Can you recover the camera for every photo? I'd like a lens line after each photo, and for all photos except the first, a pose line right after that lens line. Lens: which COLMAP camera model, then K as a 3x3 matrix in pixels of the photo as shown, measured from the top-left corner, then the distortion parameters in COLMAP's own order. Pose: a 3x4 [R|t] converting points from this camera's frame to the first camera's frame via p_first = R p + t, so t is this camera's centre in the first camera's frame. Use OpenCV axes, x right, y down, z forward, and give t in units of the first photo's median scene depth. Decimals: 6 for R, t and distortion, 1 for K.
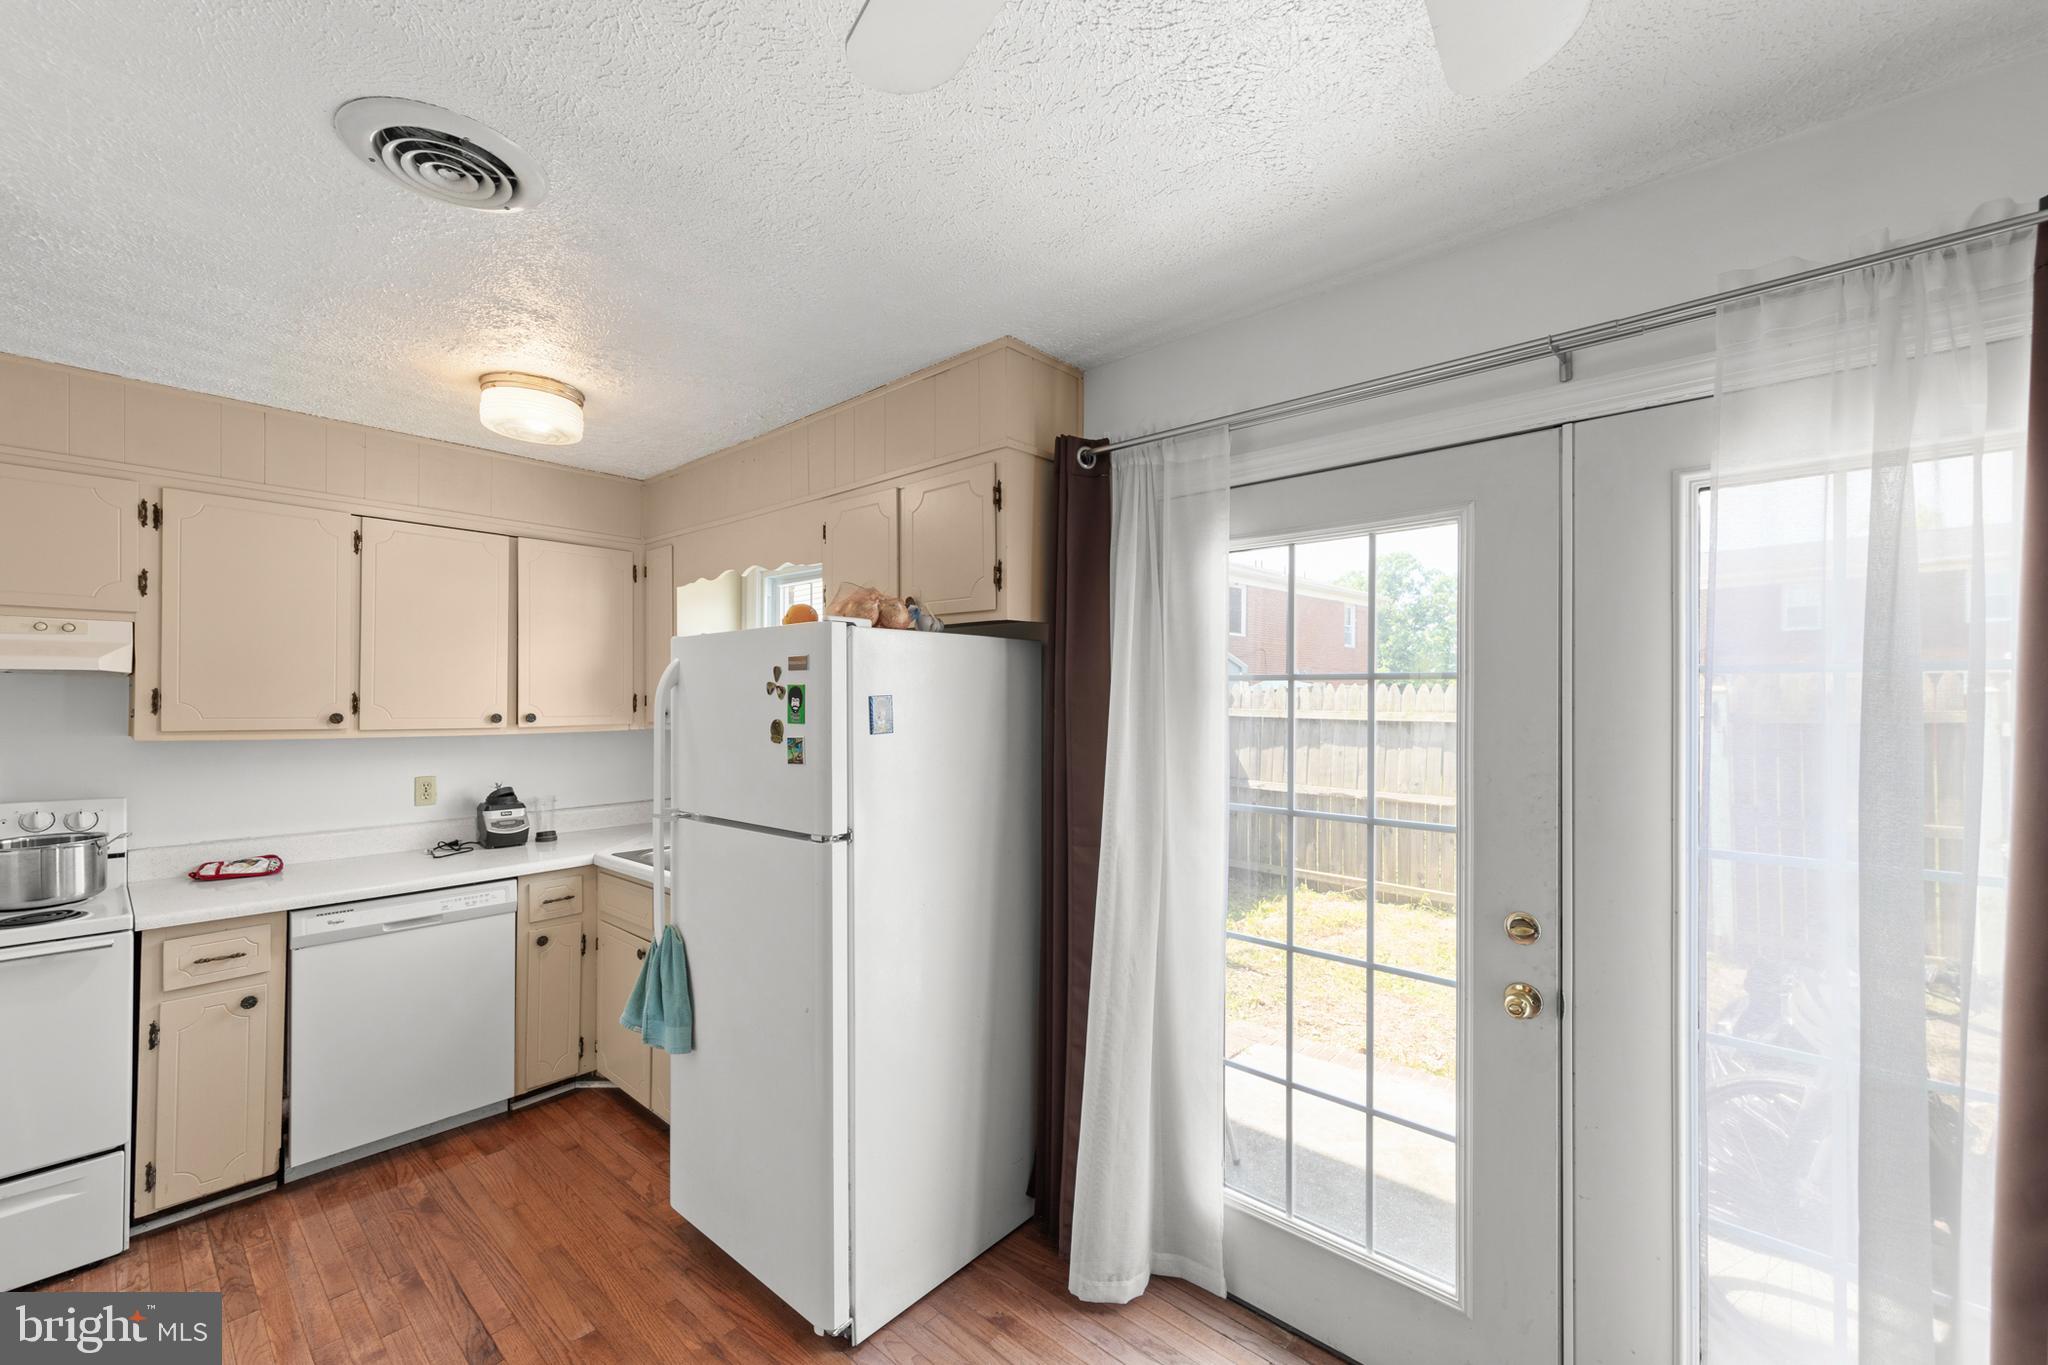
lens RADIAL K [[851.1, 0, 1012.0], [0, 851.1, 696.6], [0, 0, 1]] dist [0.010088, -0.000901]
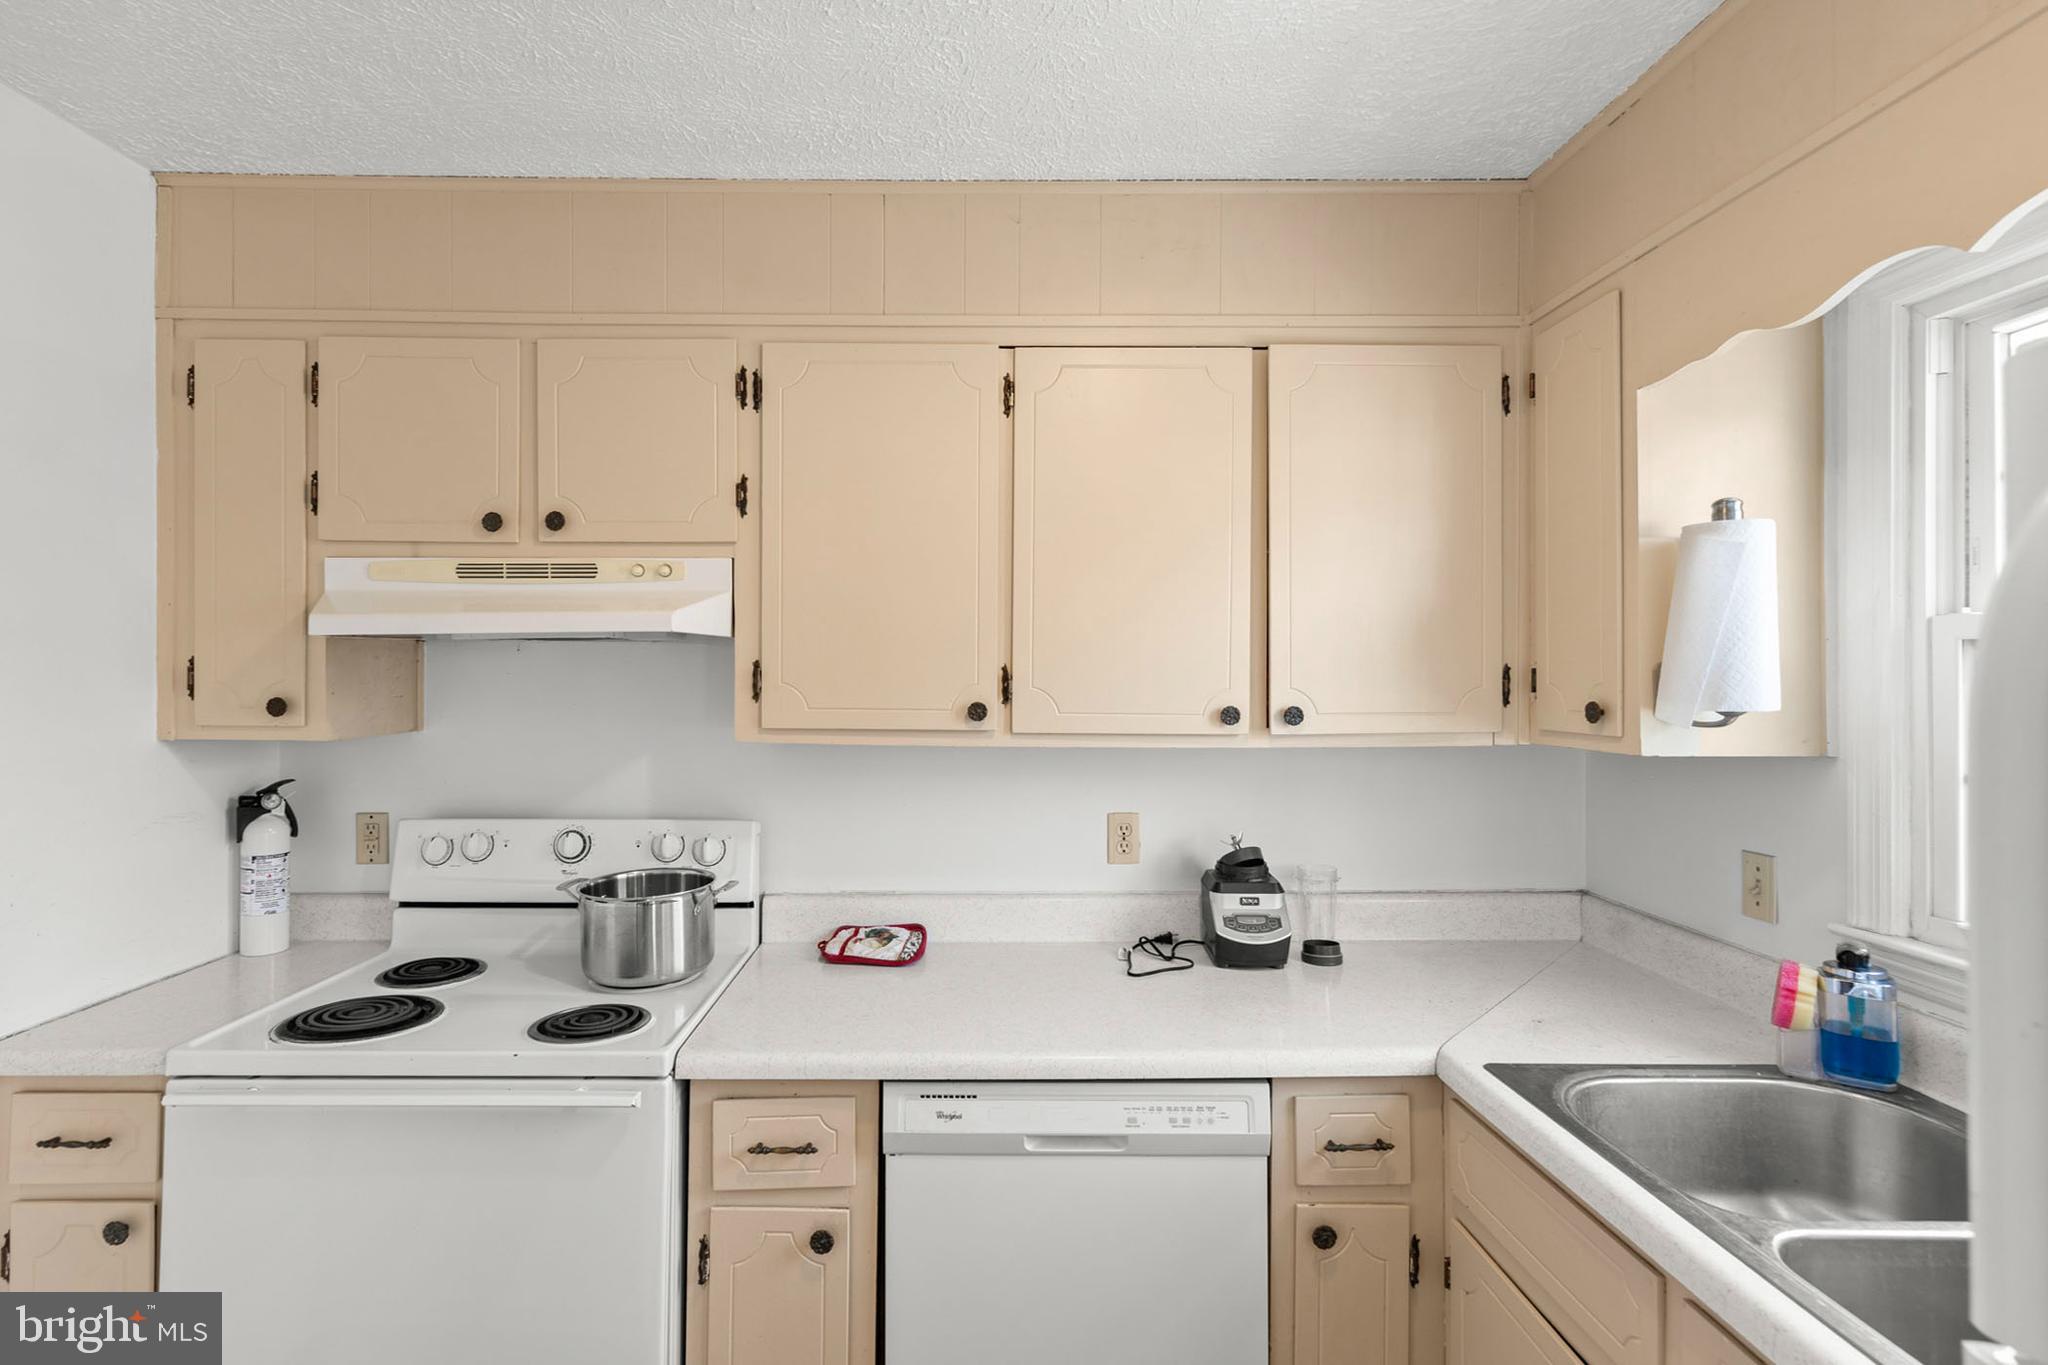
lens RADIAL K [[950.2, 0, 963.8], [0, 950.2, 675.2], [0, 0, 1]] dist [0.000856, 0.000206]
pose [[0.673672, -0.001984, -0.739028, -0.351136], [0.003744, 0.999993, 0.000728, 0.001189], [0.739021, -0.003257, 0.673674, 0.601249]]
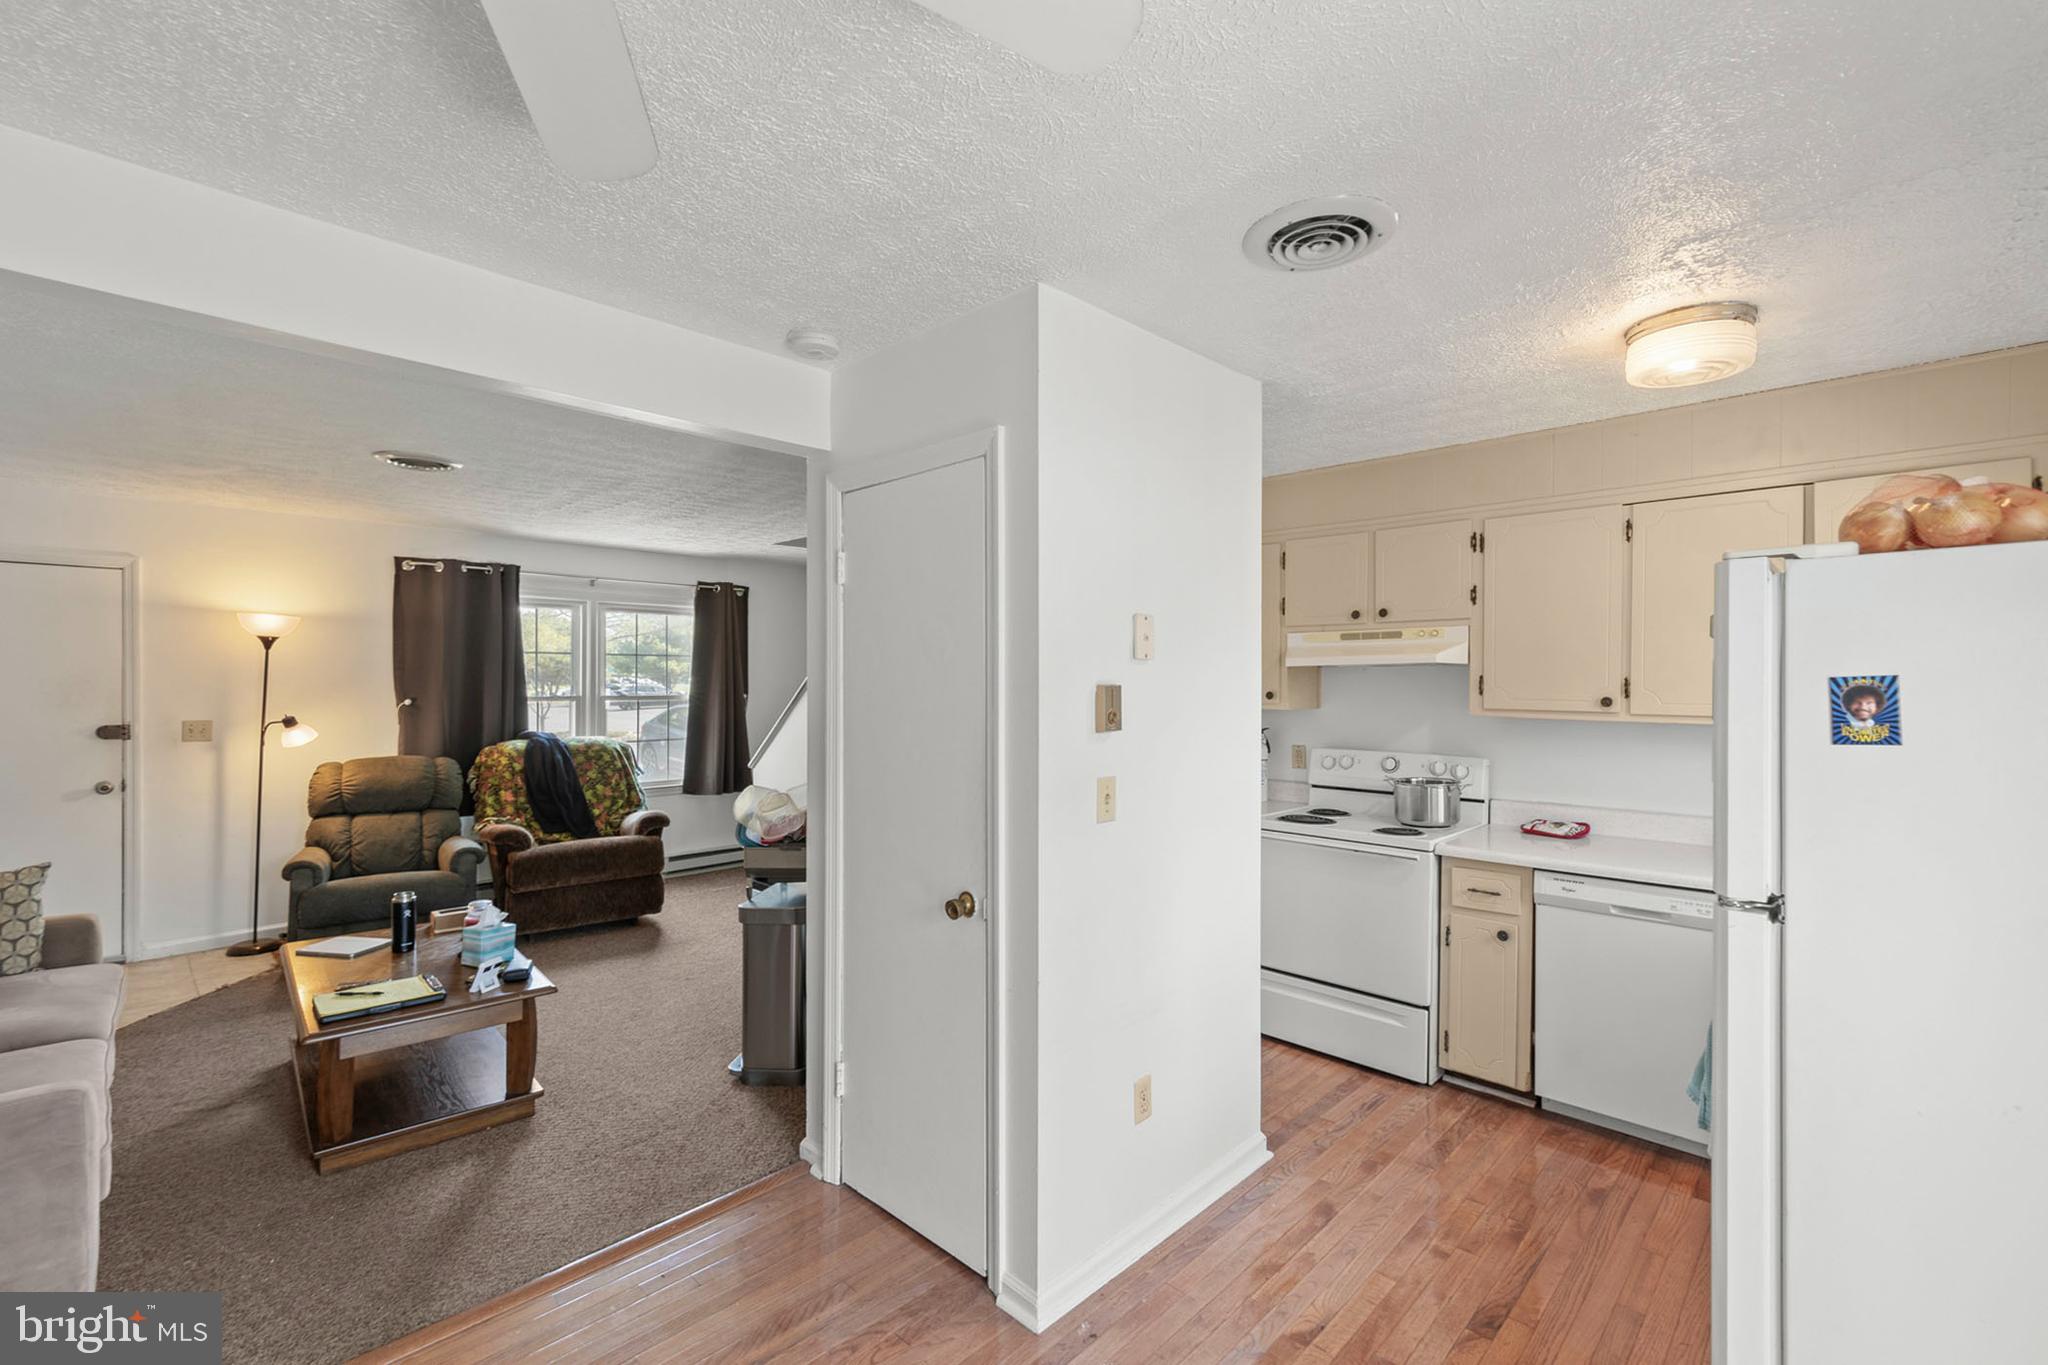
lens RADIAL K [[855.2, 0, 1041.6], [0, 855.2, 684.4], [0, 0, 1]] dist [-0.001209, -0.000315]
pose [[-0.032697, -0.002340, -0.999463, 0.296095], [0.000848, 0.999997, -0.002369, 0.006061], [0.999465, -0.000925, -0.032695, 0.356218]]
